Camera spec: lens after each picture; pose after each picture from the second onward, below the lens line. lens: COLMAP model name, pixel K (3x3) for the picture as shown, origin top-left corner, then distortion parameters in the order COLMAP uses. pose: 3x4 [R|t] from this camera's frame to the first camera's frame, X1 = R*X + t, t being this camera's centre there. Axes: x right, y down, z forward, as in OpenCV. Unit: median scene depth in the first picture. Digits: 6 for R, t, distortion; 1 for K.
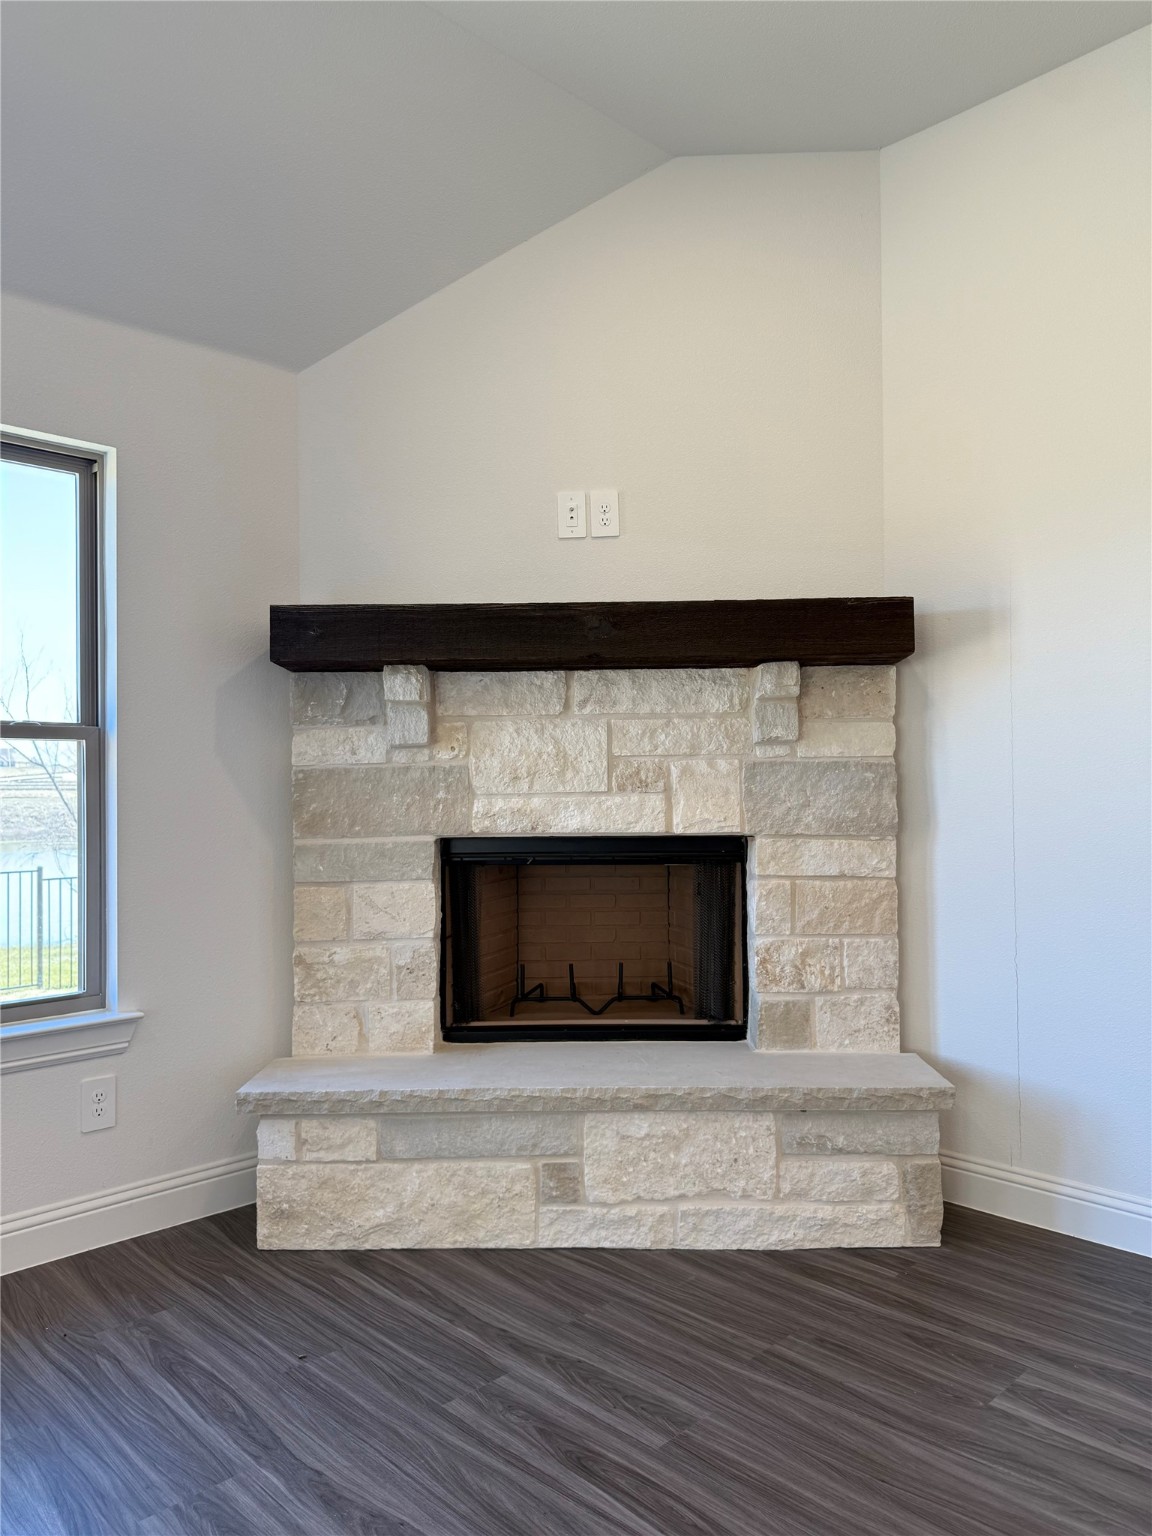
lens RADIAL K [[1069.8, 0, 578.6], [0, 1069.8, 769.6], [0, 0, 1]] dist [0.068768, -0.066283]
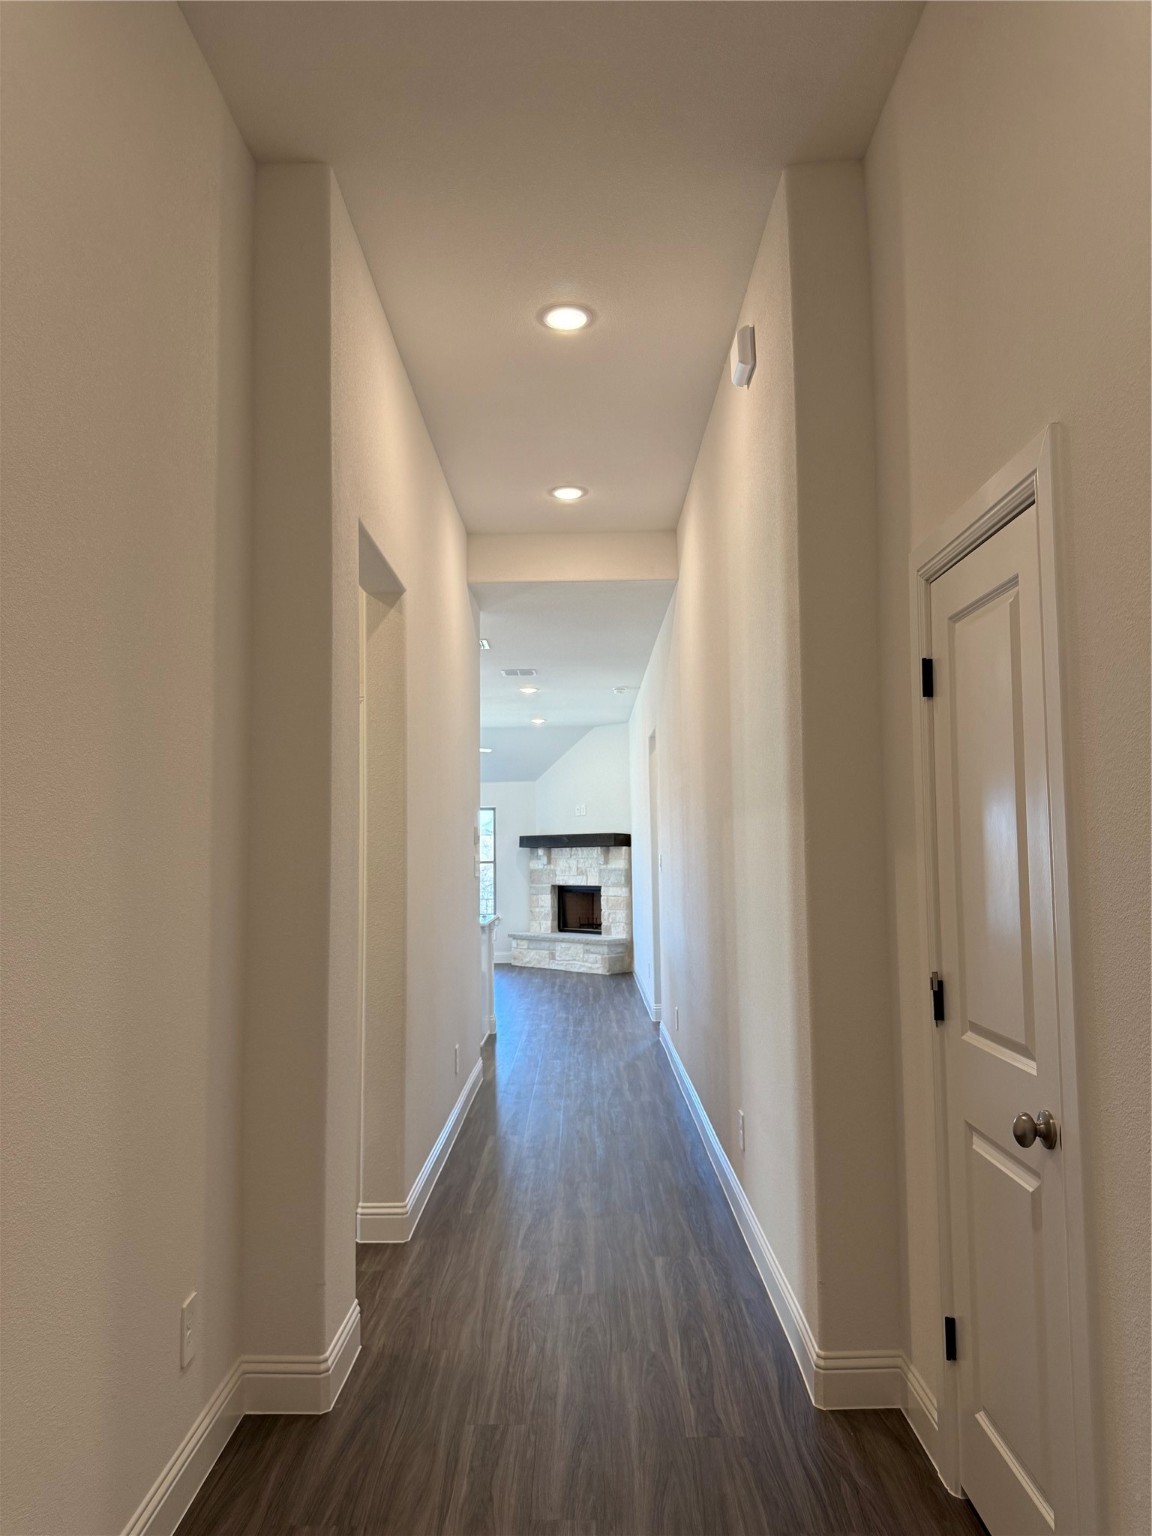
lens RADIAL K [[1069.8, 0, 578.6], [0, 1069.8, 769.6], [0, 0, 1]] dist [0.068768, -0.066283]
pose [[0.709135, -0.054303, -0.702978, 3.180292], [0.024020, 0.998312, -0.052886, -0.181935], [0.704663, 0.020618, 0.709242, -2.151050]]
